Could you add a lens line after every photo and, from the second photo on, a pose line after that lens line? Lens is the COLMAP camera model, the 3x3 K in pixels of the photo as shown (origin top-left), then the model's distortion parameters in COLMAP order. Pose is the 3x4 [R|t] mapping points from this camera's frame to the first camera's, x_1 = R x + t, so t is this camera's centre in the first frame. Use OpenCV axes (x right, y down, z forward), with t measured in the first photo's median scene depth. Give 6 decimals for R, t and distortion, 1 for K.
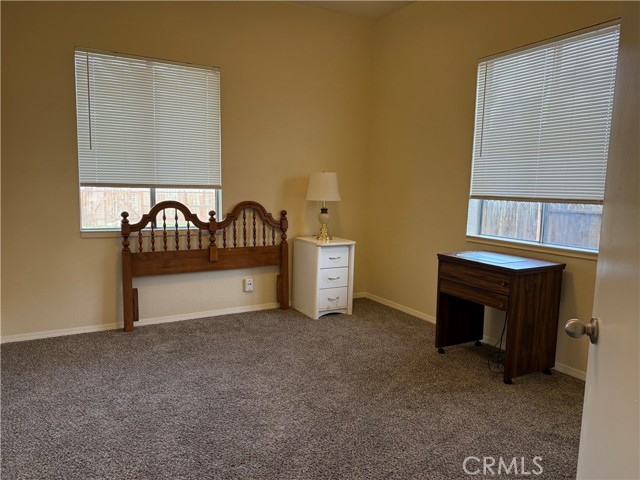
lens RADIAL K [[446.1, 0, 320.0], [0, 446.1, 240.0], [0, 0, 1]] dist [0.079746, -0.114044]
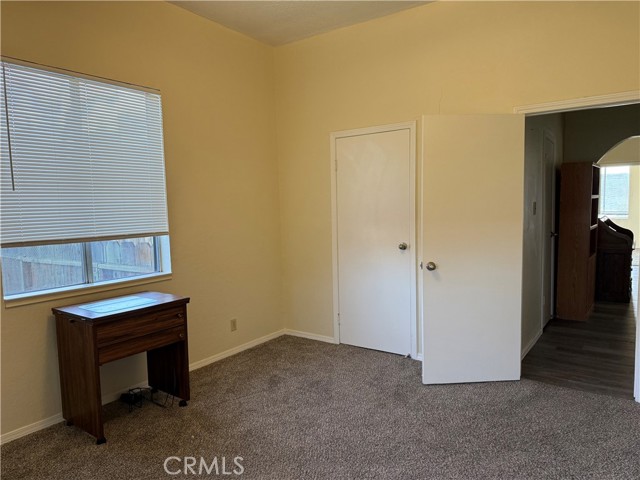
lens RADIAL K [[446.1, 0, 320.0], [0, 446.1, 240.0], [0, 0, 1]] dist [0.079746, -0.114044]
pose [[-0.395192, -0.104009, 0.912691, -0.645854], [0.117929, 0.979603, 0.162697, -0.201847], [-0.910997, 0.171929, -0.374866, 1.016789]]
